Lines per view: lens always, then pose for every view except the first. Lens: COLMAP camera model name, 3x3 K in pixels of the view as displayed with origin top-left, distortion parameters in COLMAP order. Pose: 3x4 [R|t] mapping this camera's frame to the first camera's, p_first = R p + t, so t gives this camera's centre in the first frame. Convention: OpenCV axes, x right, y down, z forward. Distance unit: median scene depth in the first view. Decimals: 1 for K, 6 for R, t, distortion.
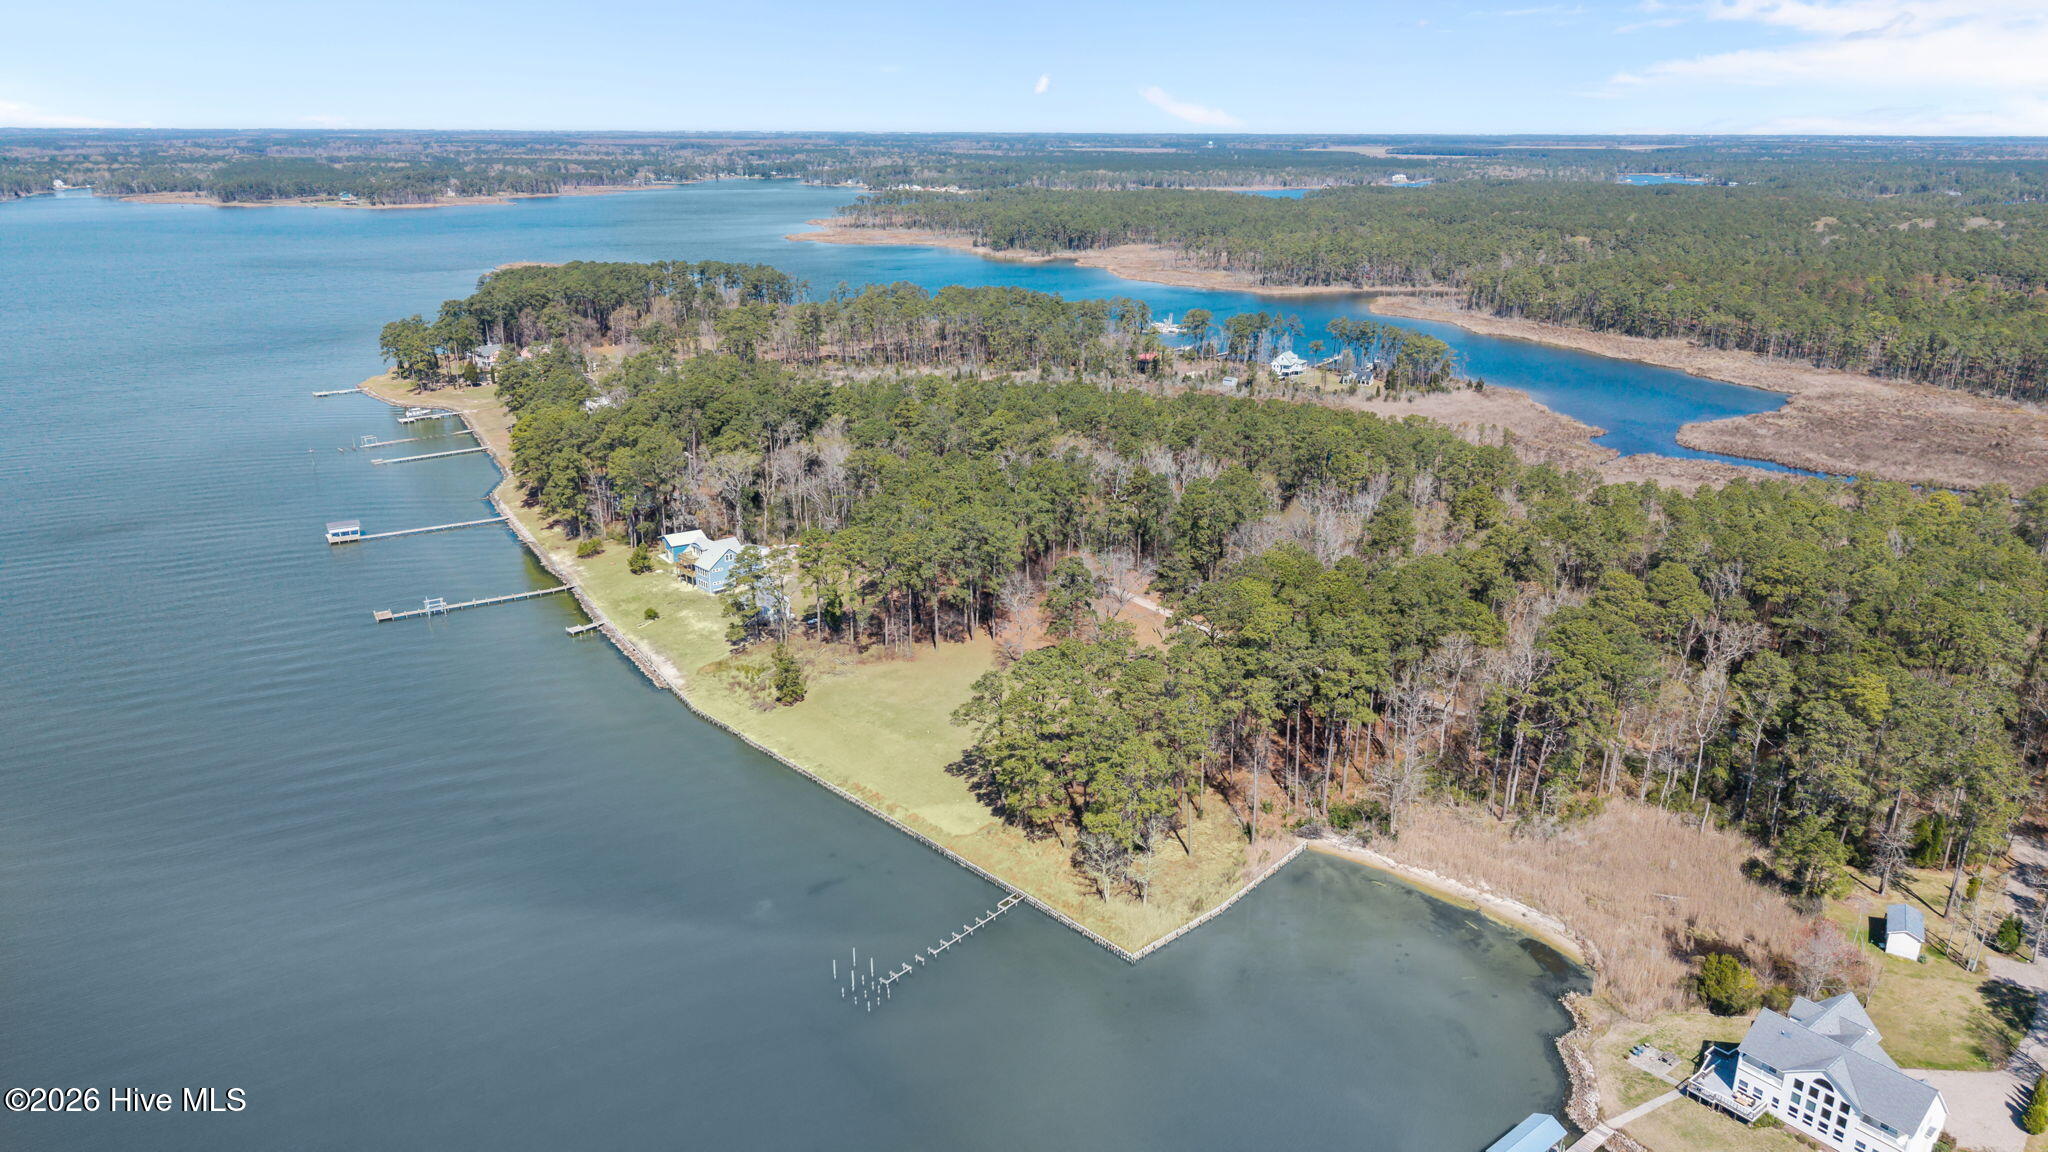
lens RADIAL K [[1375.0, 0, 1015.3], [0, 1375.0, 574.5], [0, 0, 1]] dist [0.016131, -0.007554]
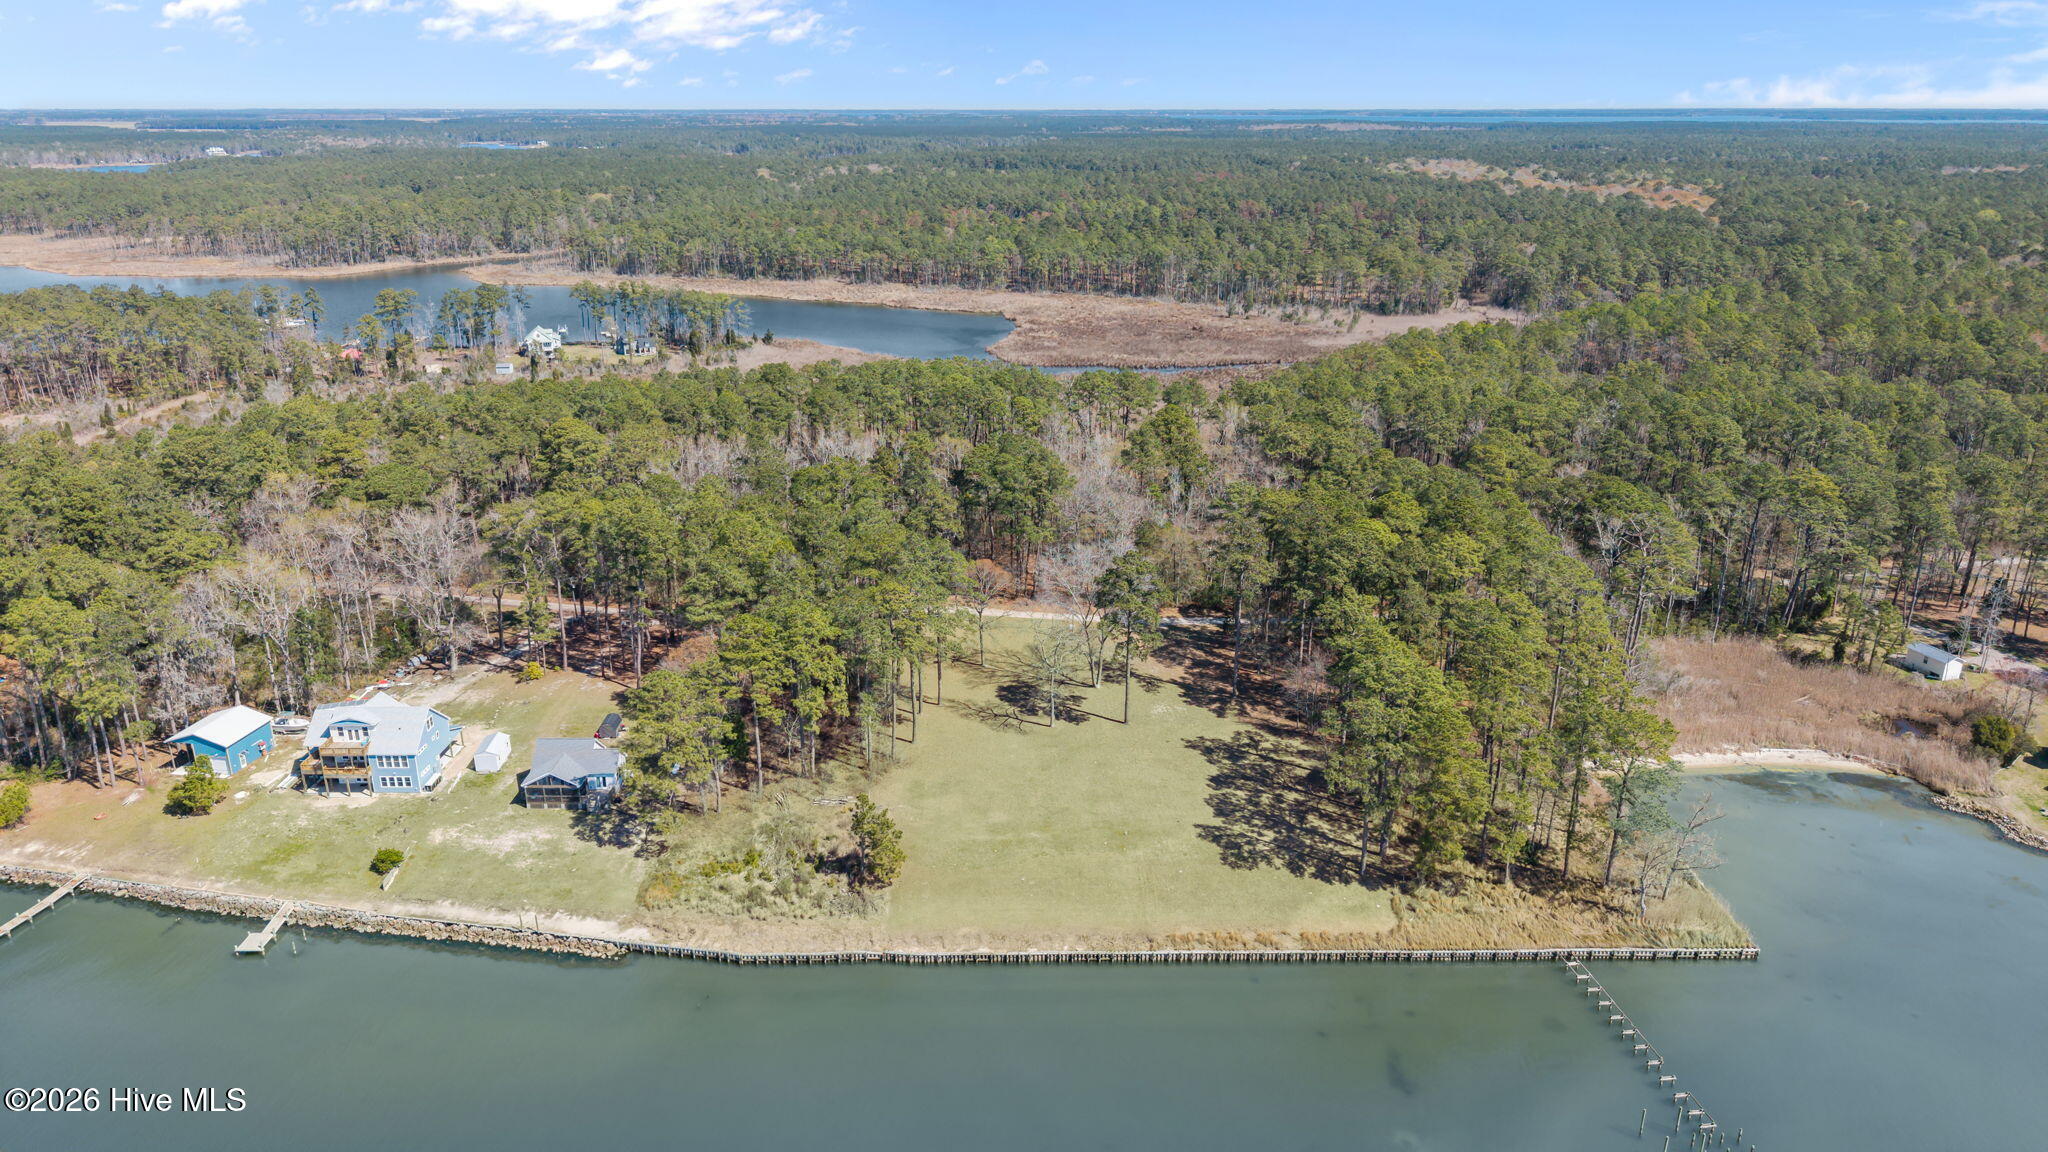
lens RADIAL K [[1371.2, 0, 1024.6], [0, 1371.2, 574.6], [0, 0, 1]] dist [0.024781, -0.026856]
pose [[0.672986, -0.240436, 0.699486, -0.196545], [0.228838, 0.966975, 0.112213, -0.037130], [-0.703366, 0.084551, 0.705782, 0.183396]]
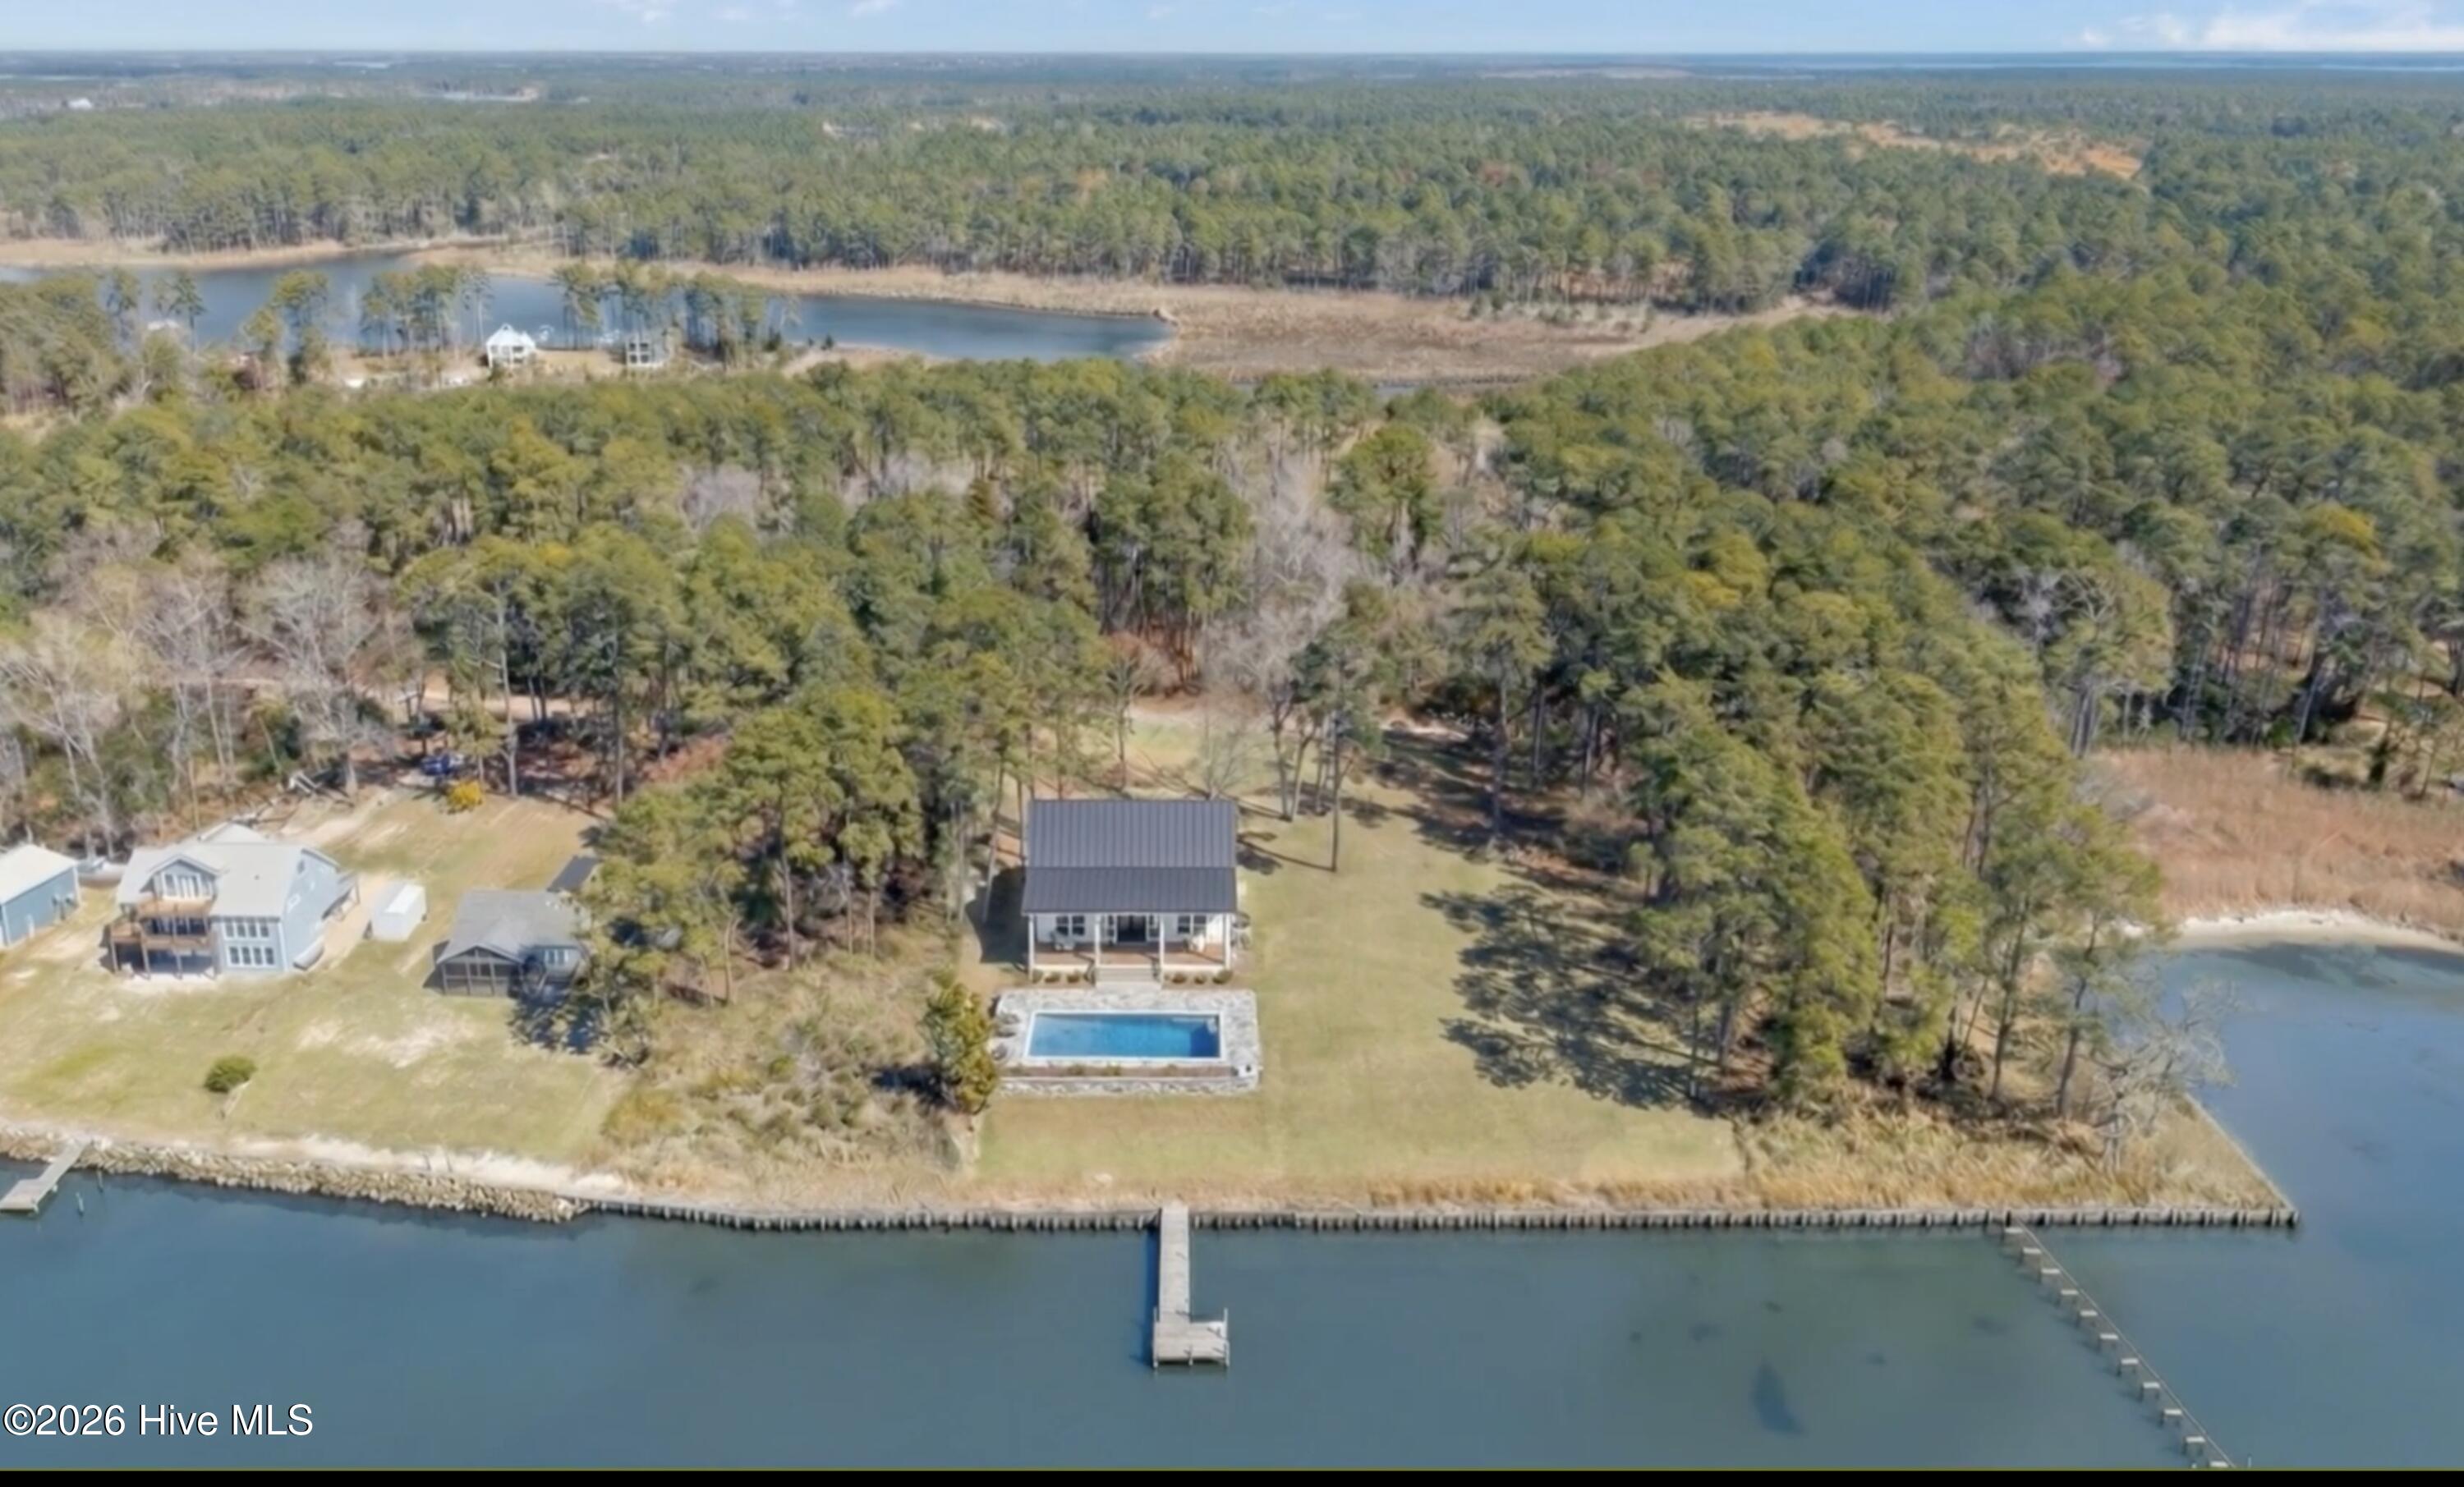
lens RADIAL K [[1878.3, 0, 1185.8], [0, 1878.3, 646.8], [0, 0, 1]] dist [0.014266, 0.007858]
pose [[0.673810, -0.224976, 0.703822, -0.183772], [0.228255, 0.969309, 0.091317, -0.030101], [-0.702766, 0.099121, 0.704482, 0.197460]]
